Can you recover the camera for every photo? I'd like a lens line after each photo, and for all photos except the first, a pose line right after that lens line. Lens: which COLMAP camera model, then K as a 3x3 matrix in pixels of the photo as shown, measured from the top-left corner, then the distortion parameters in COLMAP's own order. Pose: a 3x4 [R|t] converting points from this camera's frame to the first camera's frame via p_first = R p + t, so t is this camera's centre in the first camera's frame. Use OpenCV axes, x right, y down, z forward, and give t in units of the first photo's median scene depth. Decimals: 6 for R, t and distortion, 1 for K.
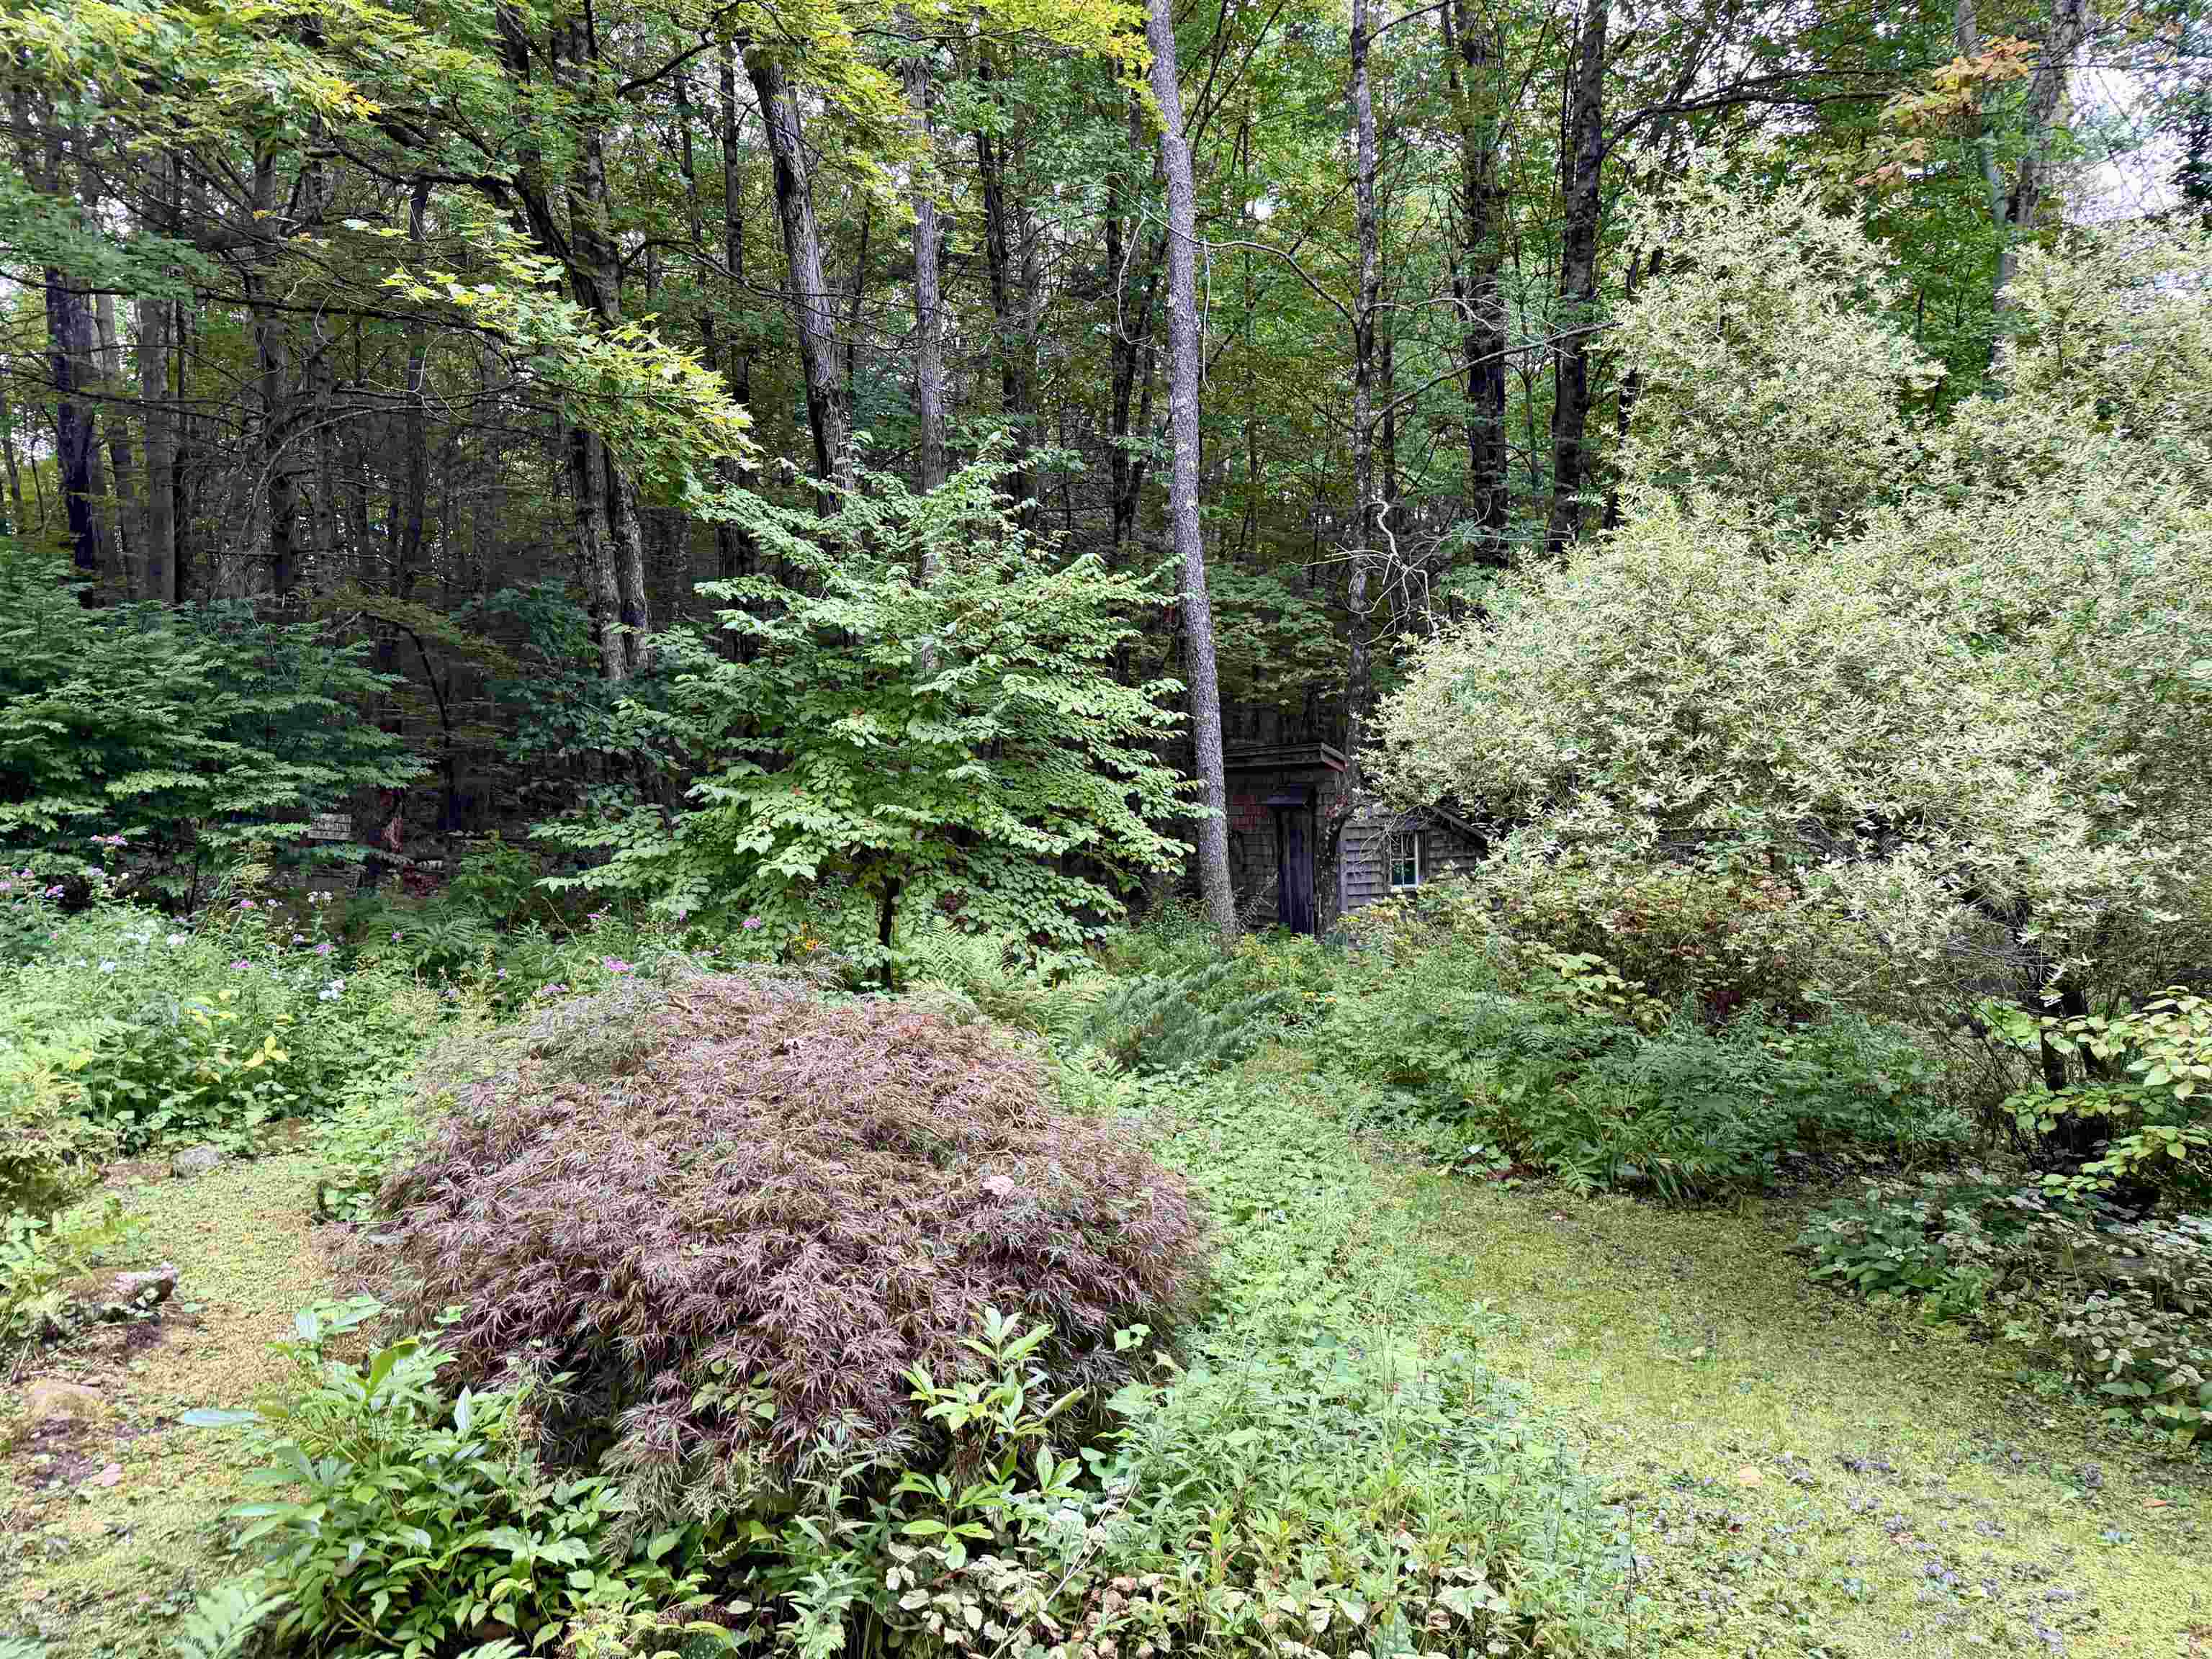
lens RADIAL K [[1540.9, 0, 1100.9], [0, 1540.9, 824.8], [0, 0, 1]] dist [0.049350, -0.074909]
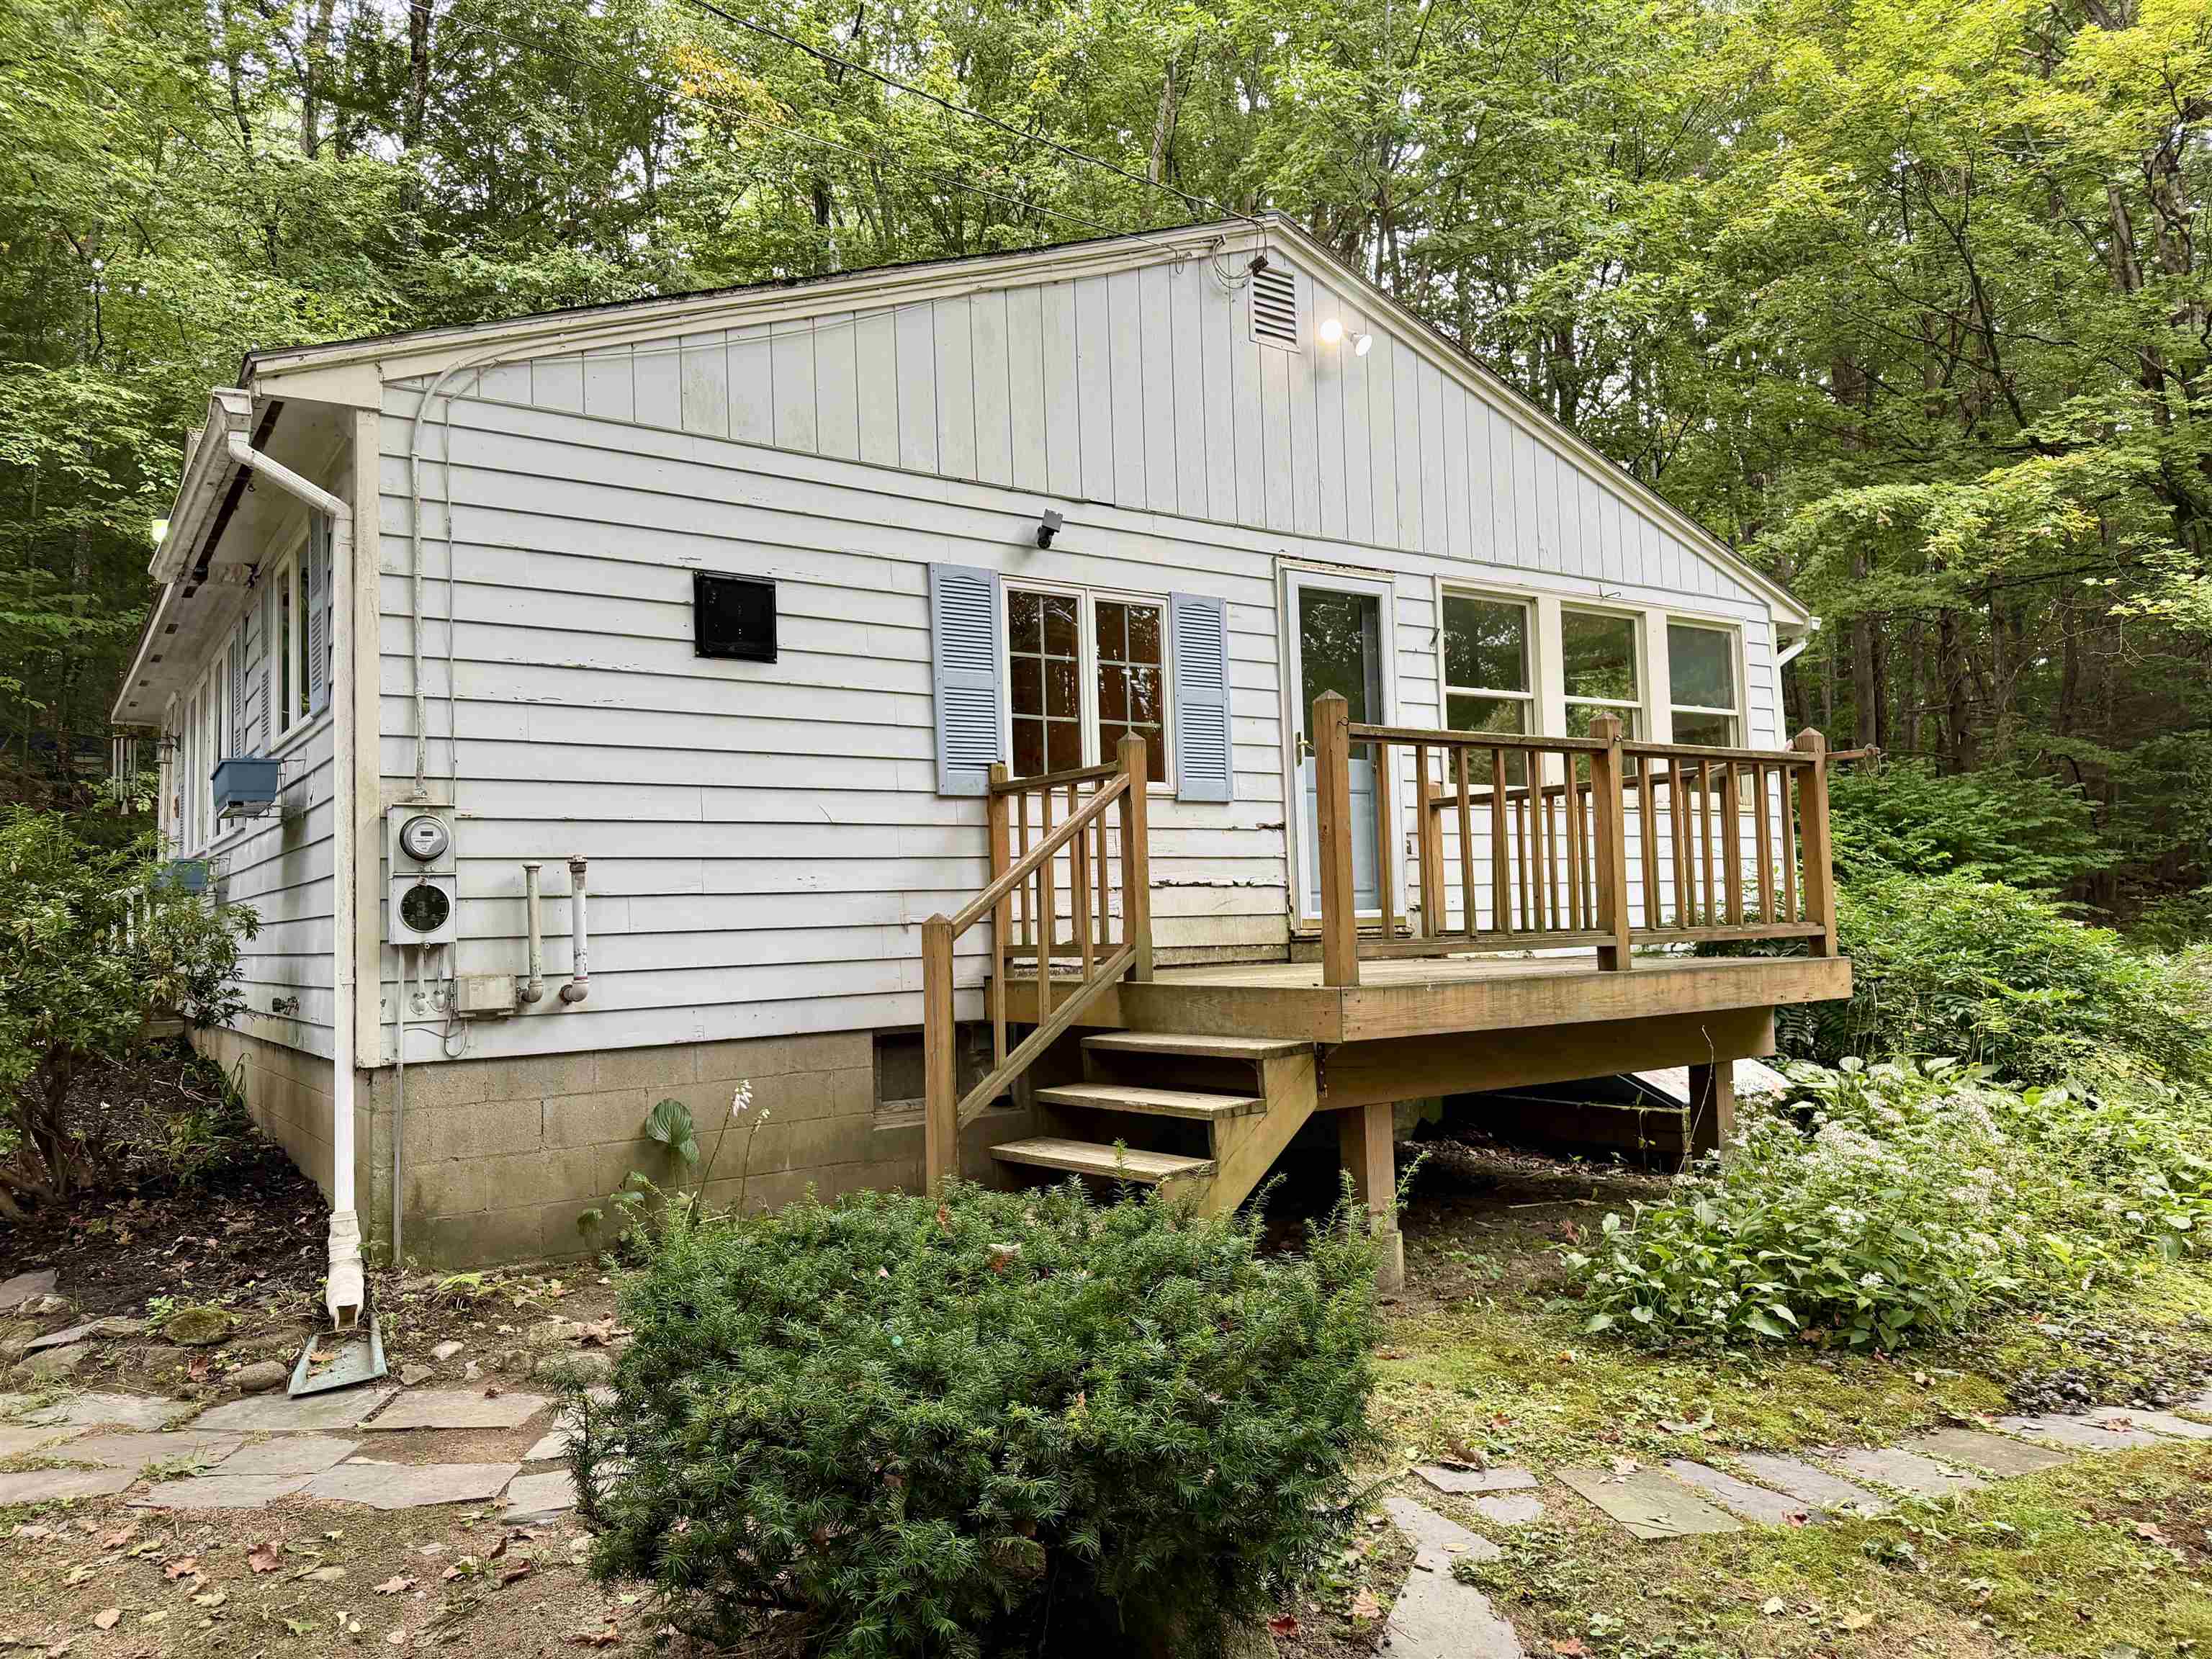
lens RADIAL K [[1540.9, 0, 1099.9], [0, 1540.9, 830.5], [0, 0, 1]] dist [0.049350, -0.074909]
pose [[0.594505, -0.047168, -0.802708, 0.287583], [0.003393, 0.998416, -0.056156, 0.029966], [0.804085, 0.030662, 0.593723, -0.991178]]
